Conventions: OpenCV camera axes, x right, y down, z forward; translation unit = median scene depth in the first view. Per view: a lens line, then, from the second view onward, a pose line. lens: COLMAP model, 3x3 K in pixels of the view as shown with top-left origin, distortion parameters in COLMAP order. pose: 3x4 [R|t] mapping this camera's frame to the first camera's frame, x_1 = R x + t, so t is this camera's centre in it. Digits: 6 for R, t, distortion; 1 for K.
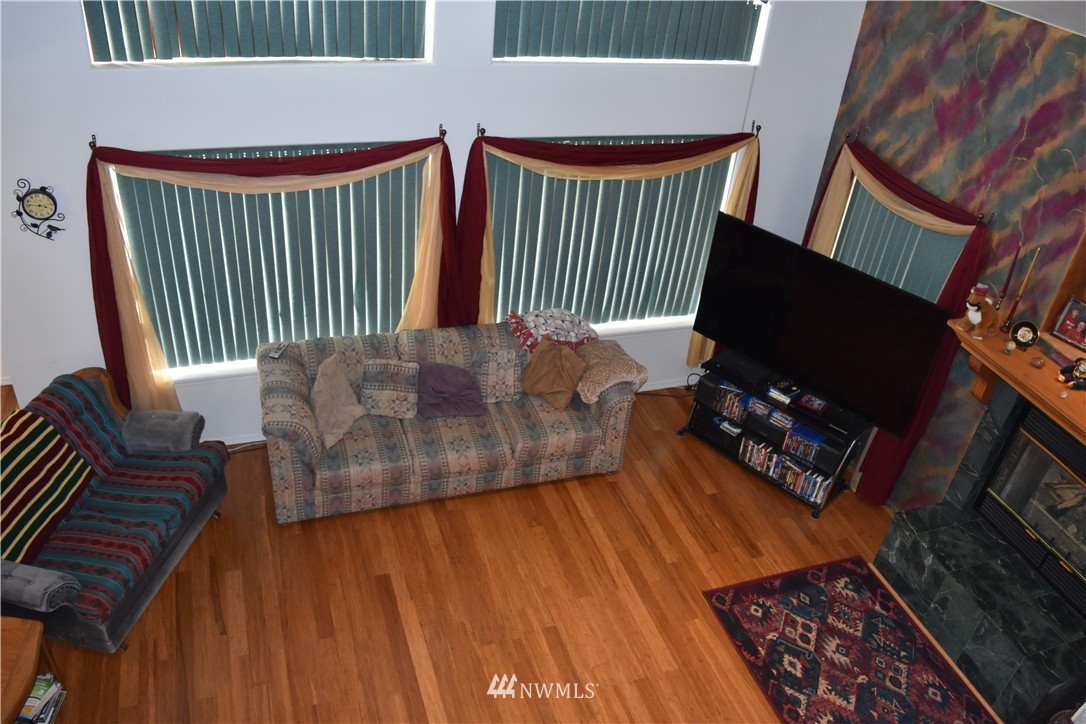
lens RADIAL K [[847.5, 0, 539.8], [0, 847.5, 355.9], [0, 0, 1]] dist [-0.096451, 0.021316]
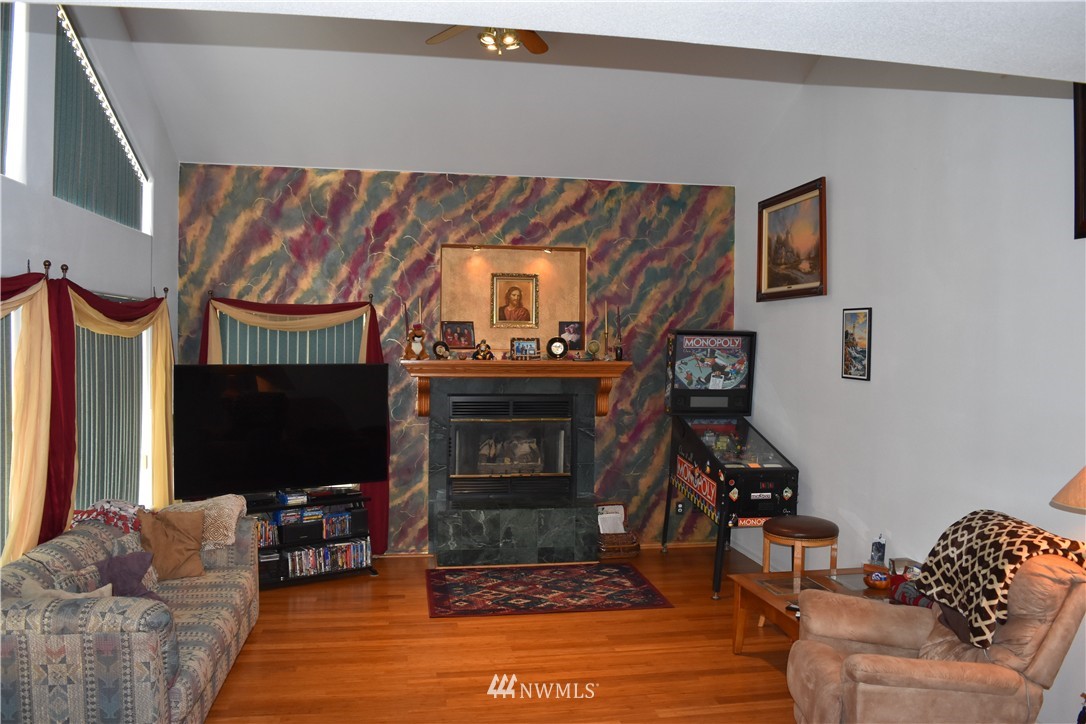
lens RADIAL K [[847.5, 0, 545.1], [0, 847.5, 365.8], [0, 0, 1]] dist [-0.096451, 0.021316]
pose [[0.158469, -0.113278, 0.980844, -0.865826], [0.550801, 0.834604, 0.007399, 0.088155], [-0.819455, 0.539077, 0.194652, 0.518823]]
